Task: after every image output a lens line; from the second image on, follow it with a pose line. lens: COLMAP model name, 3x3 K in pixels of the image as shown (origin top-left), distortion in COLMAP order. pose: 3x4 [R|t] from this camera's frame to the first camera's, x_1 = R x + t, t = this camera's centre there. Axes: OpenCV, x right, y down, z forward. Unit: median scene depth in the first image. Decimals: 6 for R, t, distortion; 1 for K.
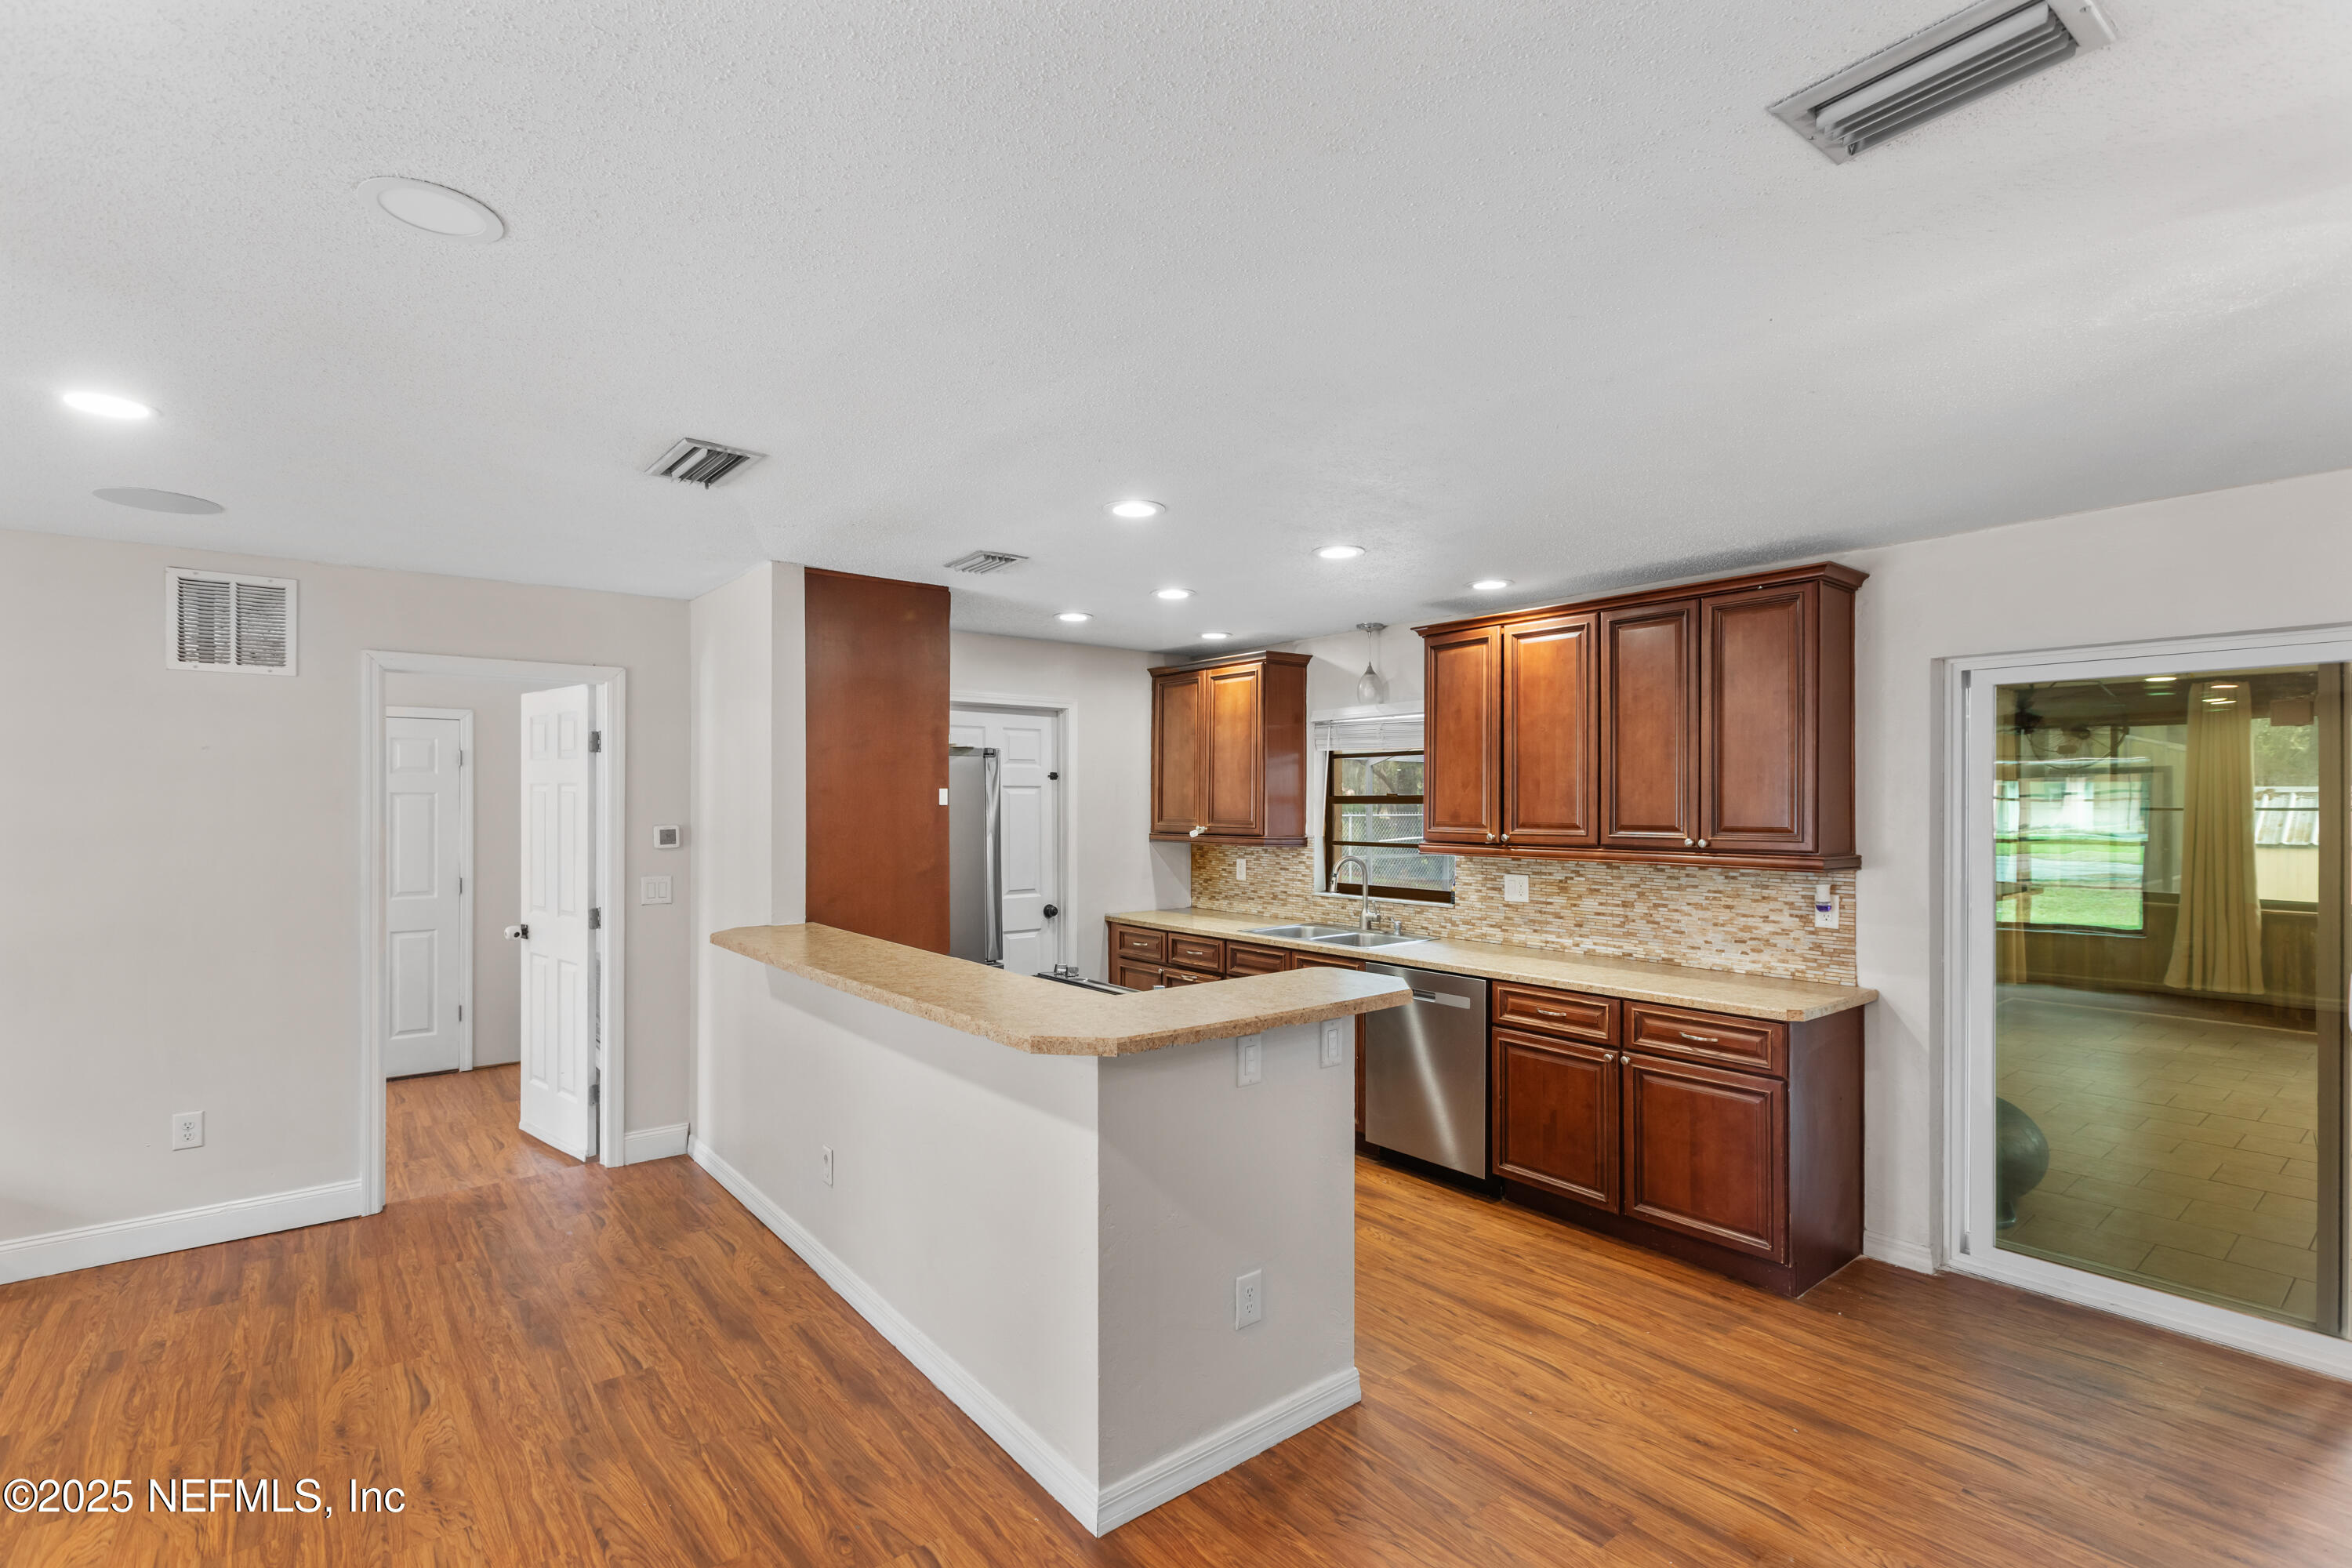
lens RADIAL K [[1076.8, 0, 1172.8], [0, 1076.8, 794.3], [0, 0, 1]] dist [-0.002038, 0.000197]
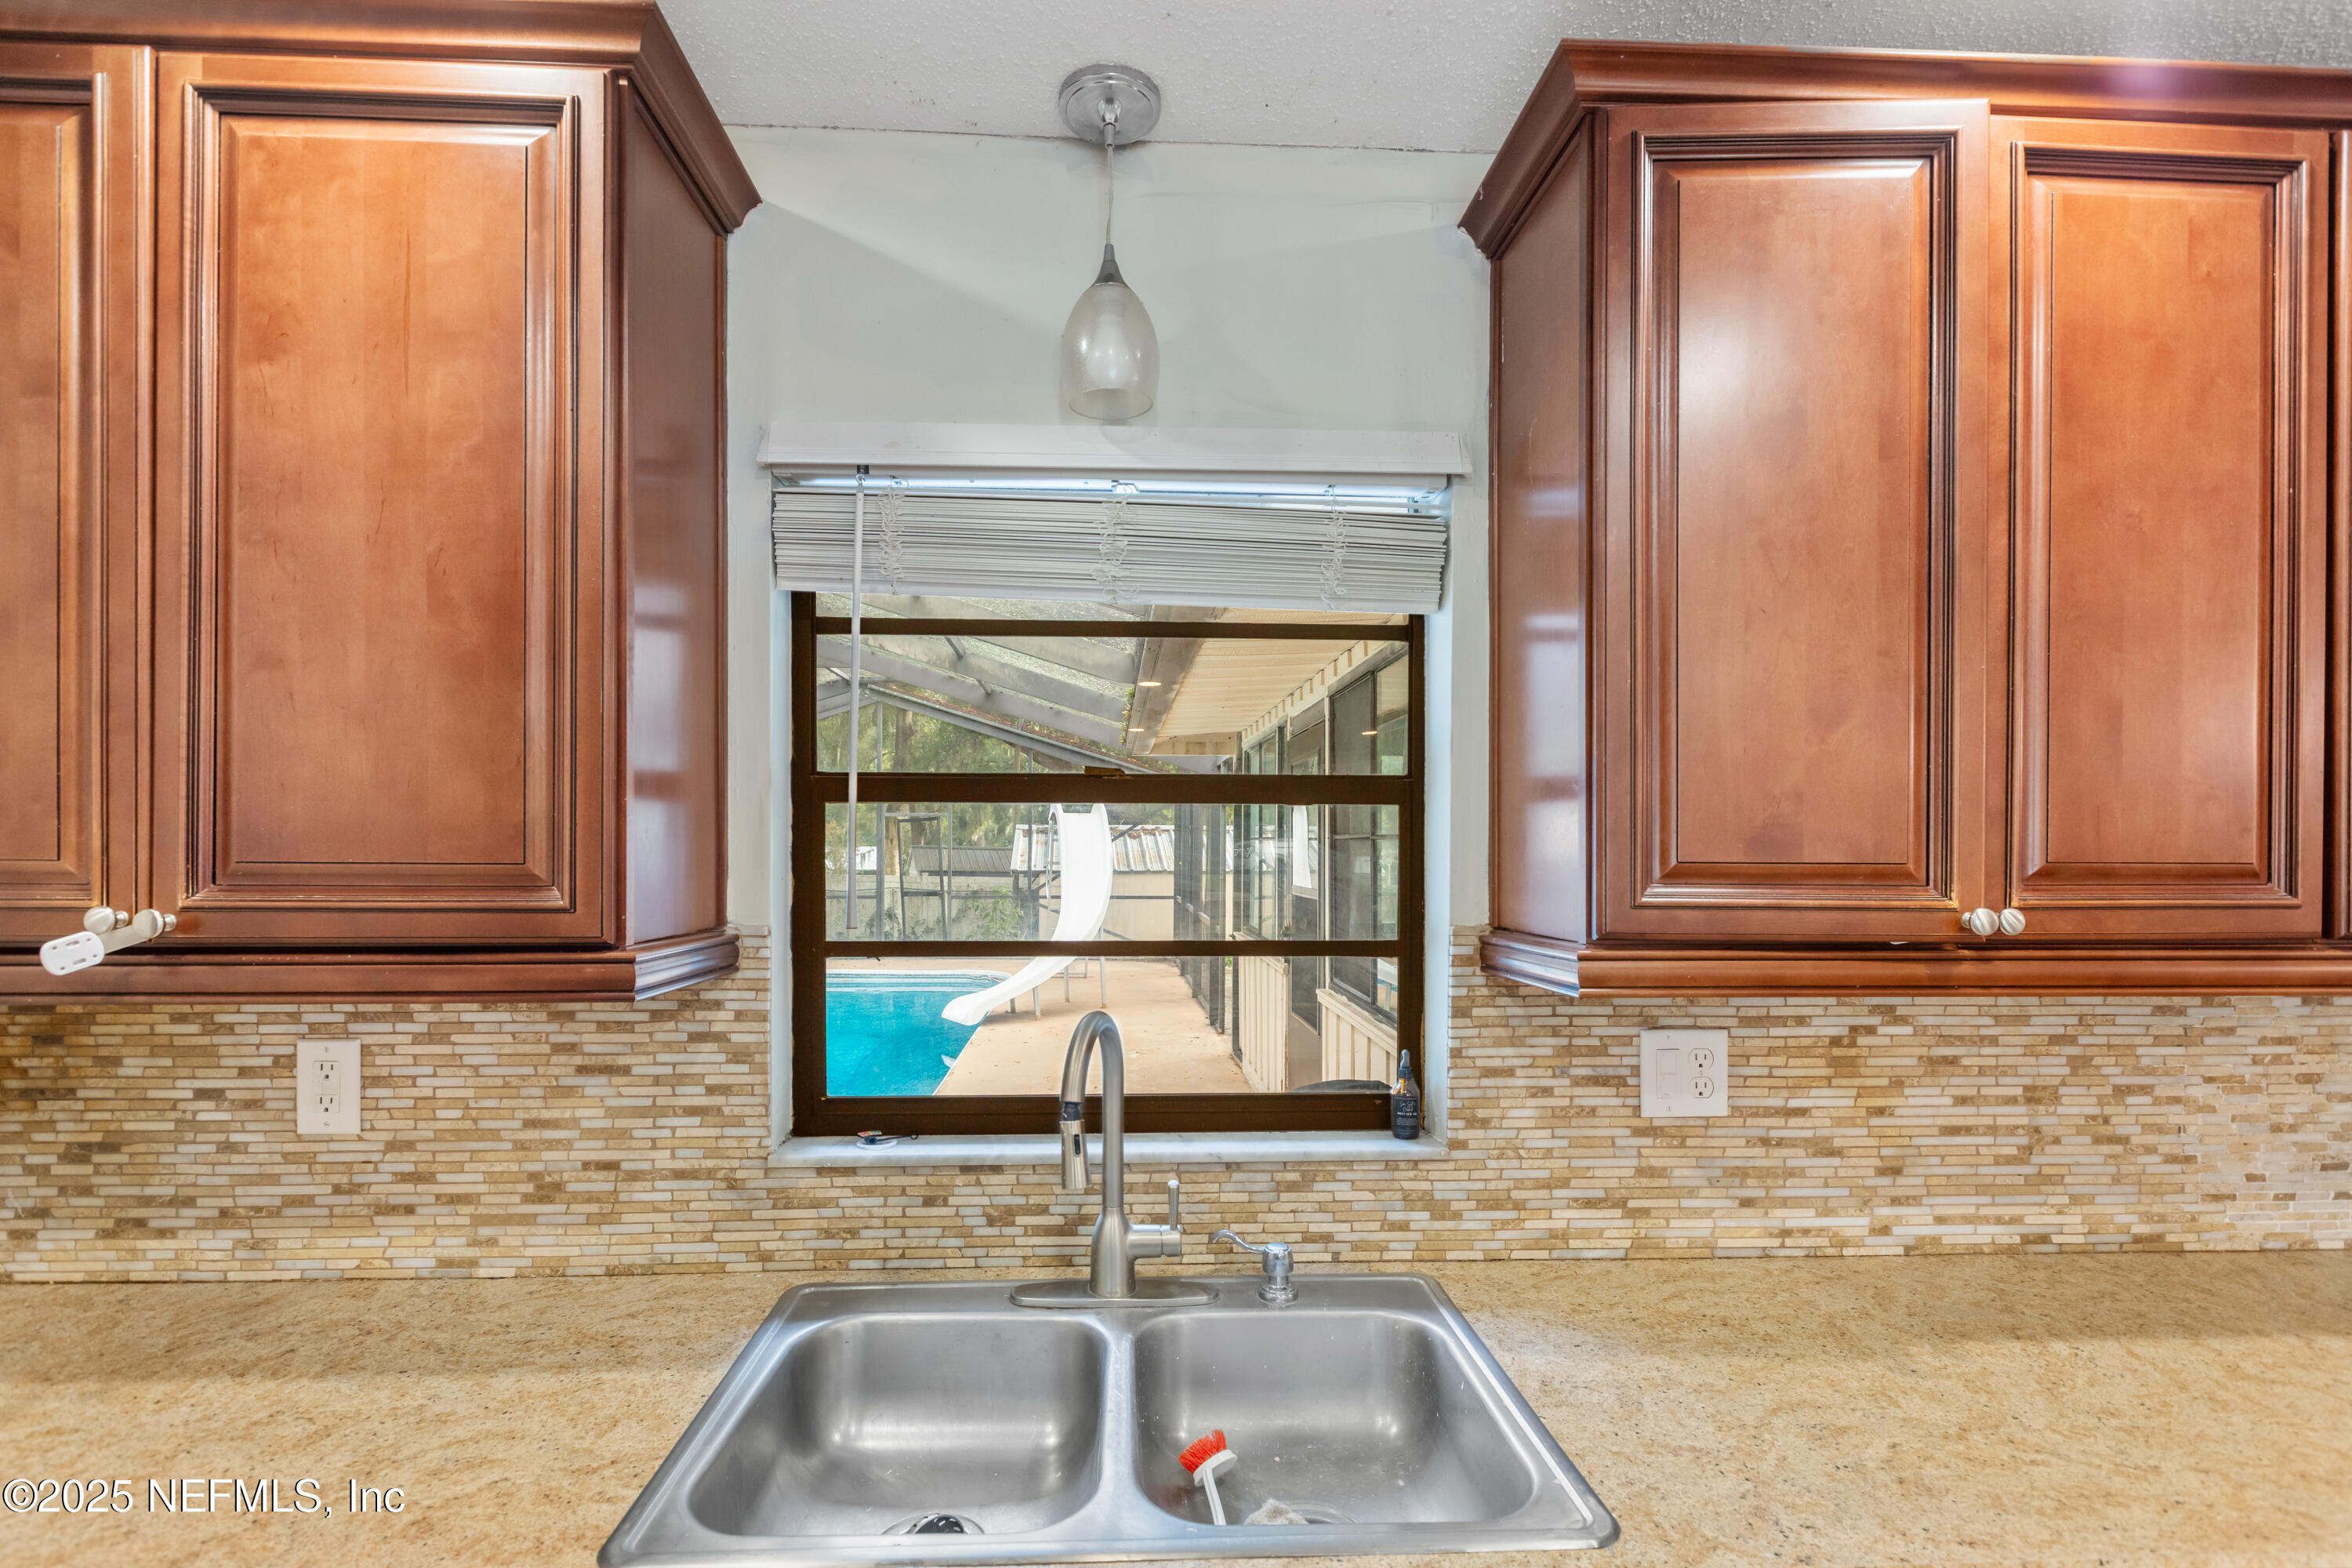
lens RADIAL K [[1095.8, 0, 1165.2], [0, 1095.8, 857.9], [0, 0, 1]] dist [0.002731, 0.000025]
pose [[0.587373, -0.011087, 0.809240, -0.027493], [-0.009321, 0.999747, 0.020462, 0.021429], [-0.809262, -0.019561, 0.587122, 1.019556]]
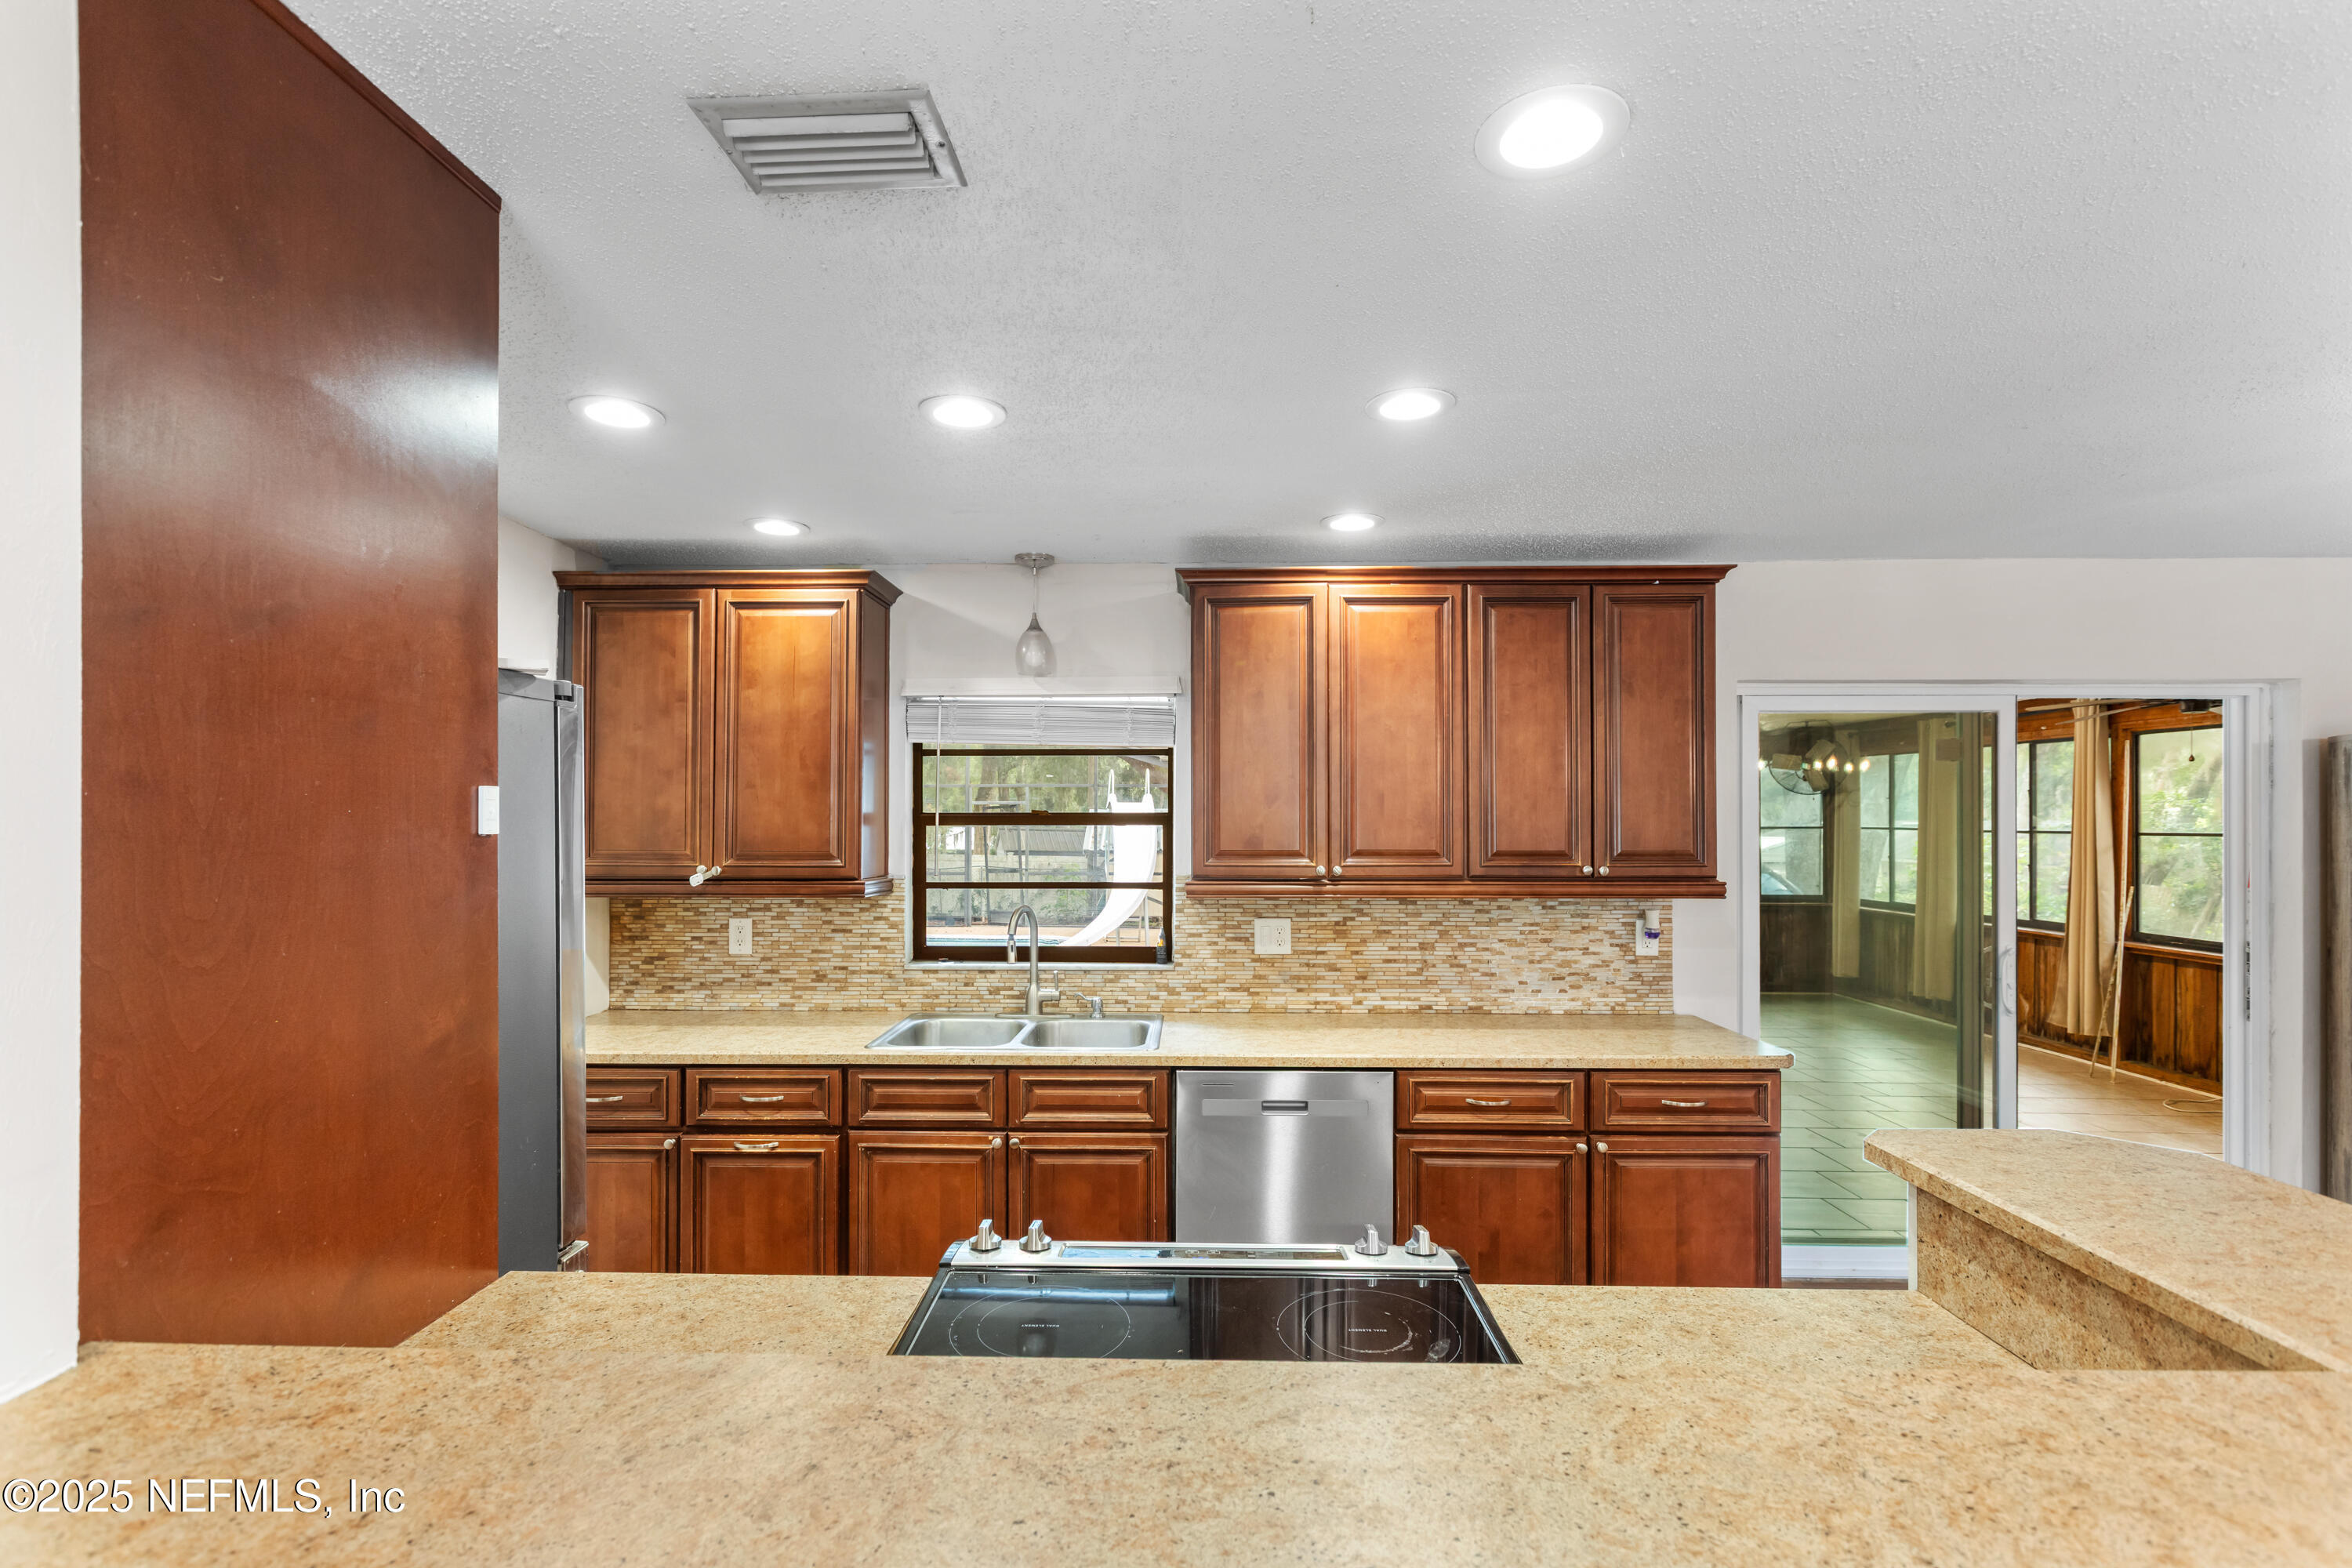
lens RADIAL K [[1076.0, 0, 1166.5], [0, 1076.0, 814.9], [0, 0, 1]] dist [-0.000966, 0.000010]
pose [[0.644504, 0.003219, 0.764594, -0.335626], [-0.005112, 0.999987, 0.000100, 0.002372], [-0.764584, -0.003973, 0.644512, 0.619920]]
